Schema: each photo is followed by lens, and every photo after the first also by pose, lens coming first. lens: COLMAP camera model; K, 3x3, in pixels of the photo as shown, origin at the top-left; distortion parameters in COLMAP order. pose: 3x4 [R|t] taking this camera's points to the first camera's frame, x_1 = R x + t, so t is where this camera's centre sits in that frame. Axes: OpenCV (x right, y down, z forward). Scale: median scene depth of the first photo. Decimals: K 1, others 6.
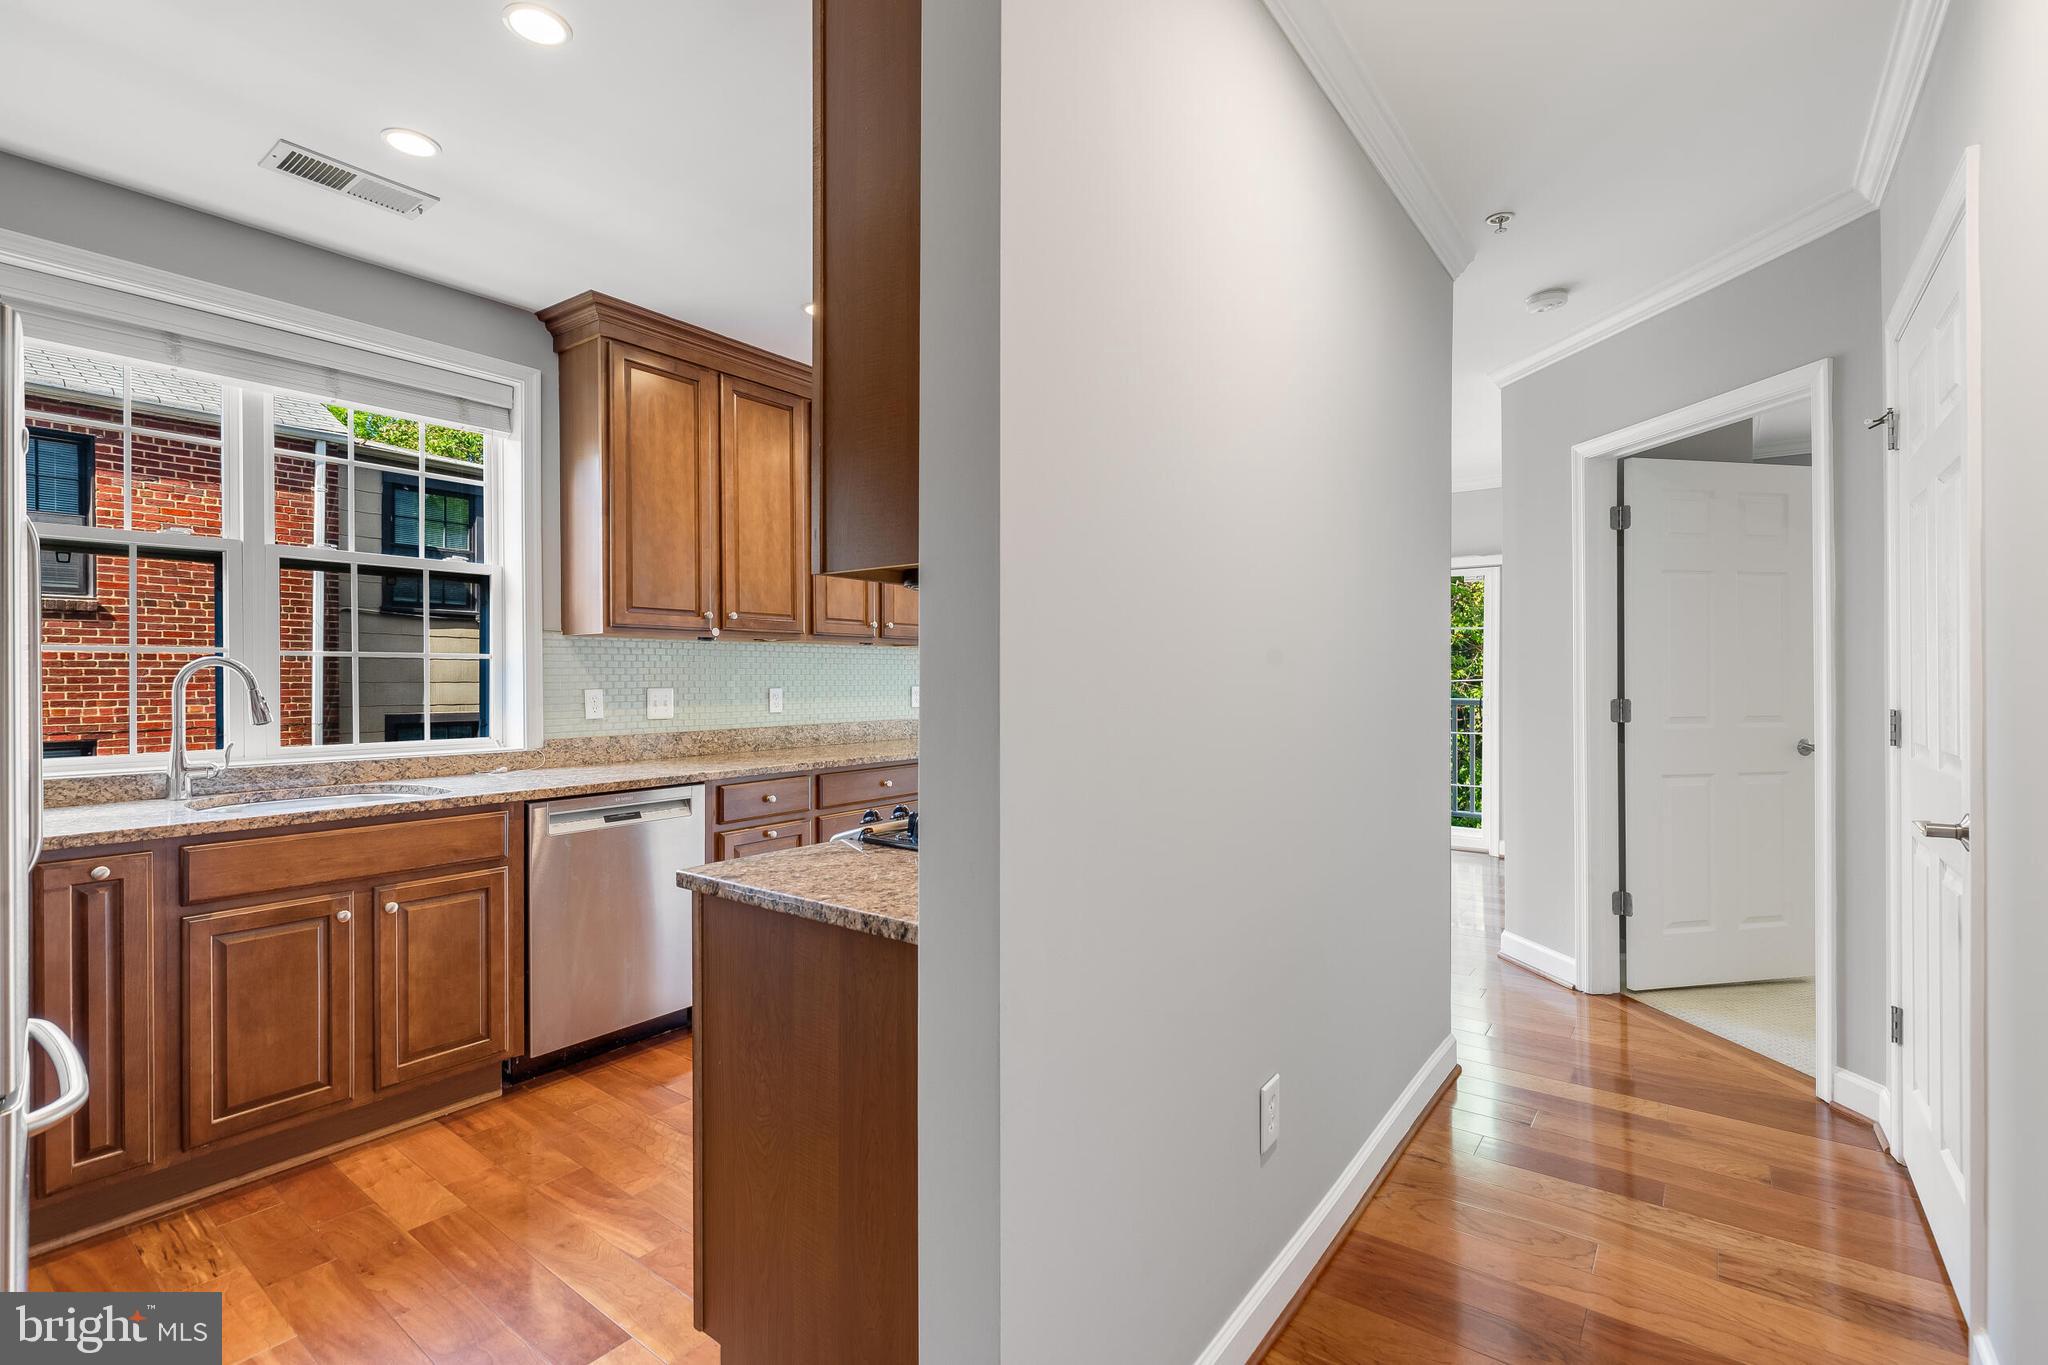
lens RADIAL K [[935.5, 0, 1024.0], [0, 935.5, 683.8], [0, 0, 1]] dist [0.008666, -0.001644]
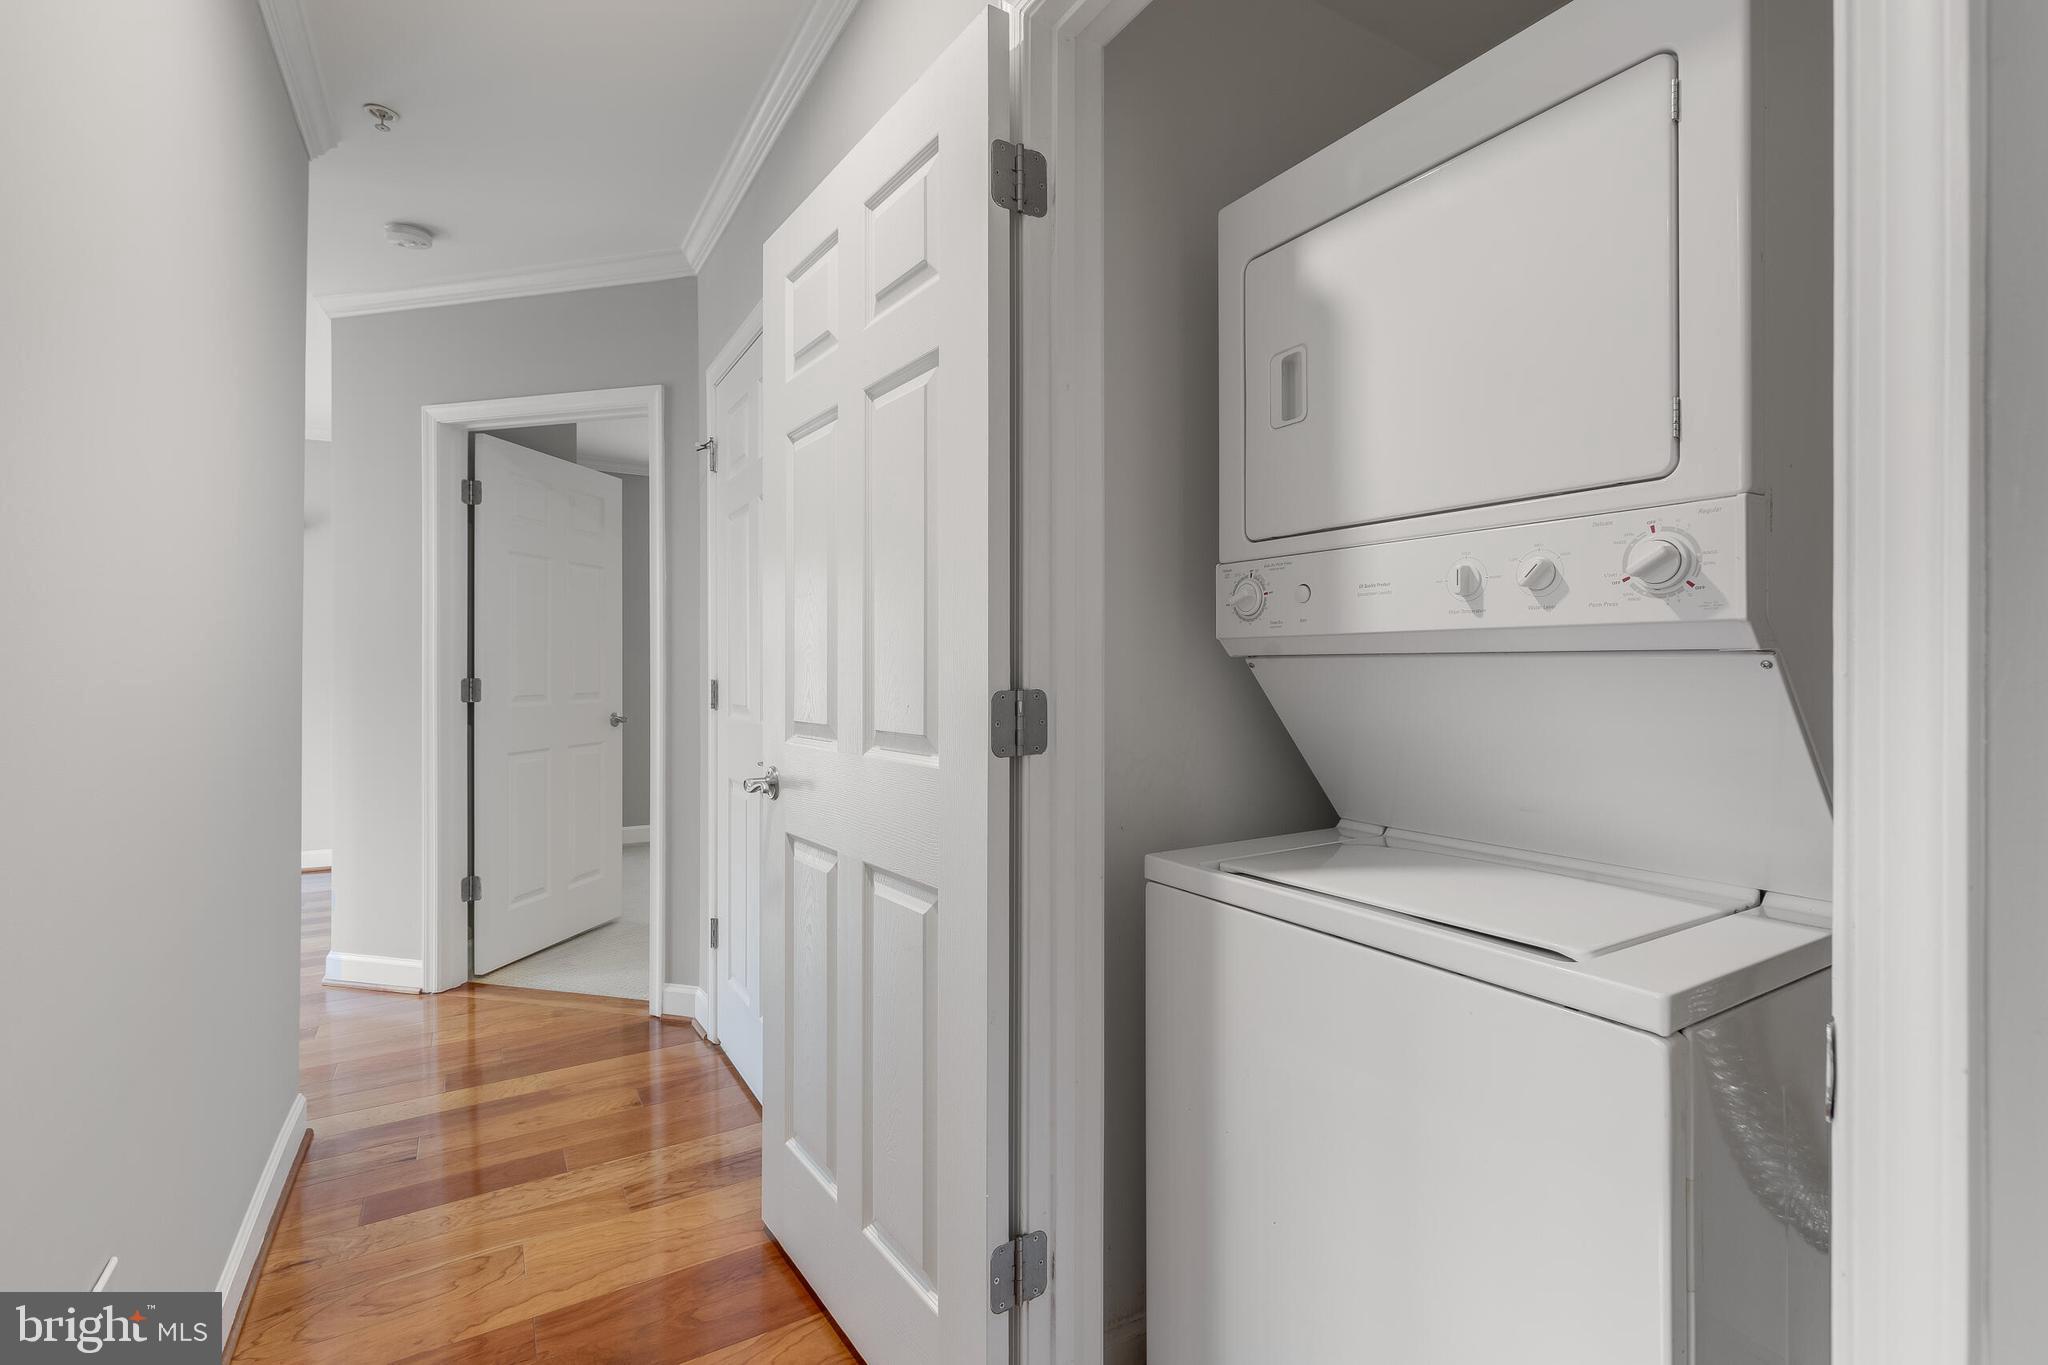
lens RADIAL K [[935.5, 0, 1023.8], [0, 935.5, 662.6], [0, 0, 1]] dist [0.008666, -0.001644]
pose [[0.382048, 0.008675, 0.924102, -0.051749], [0.005624, 0.999916, -0.011712, 0.017191], [-0.924125, 0.009672, 0.381967, 0.115623]]
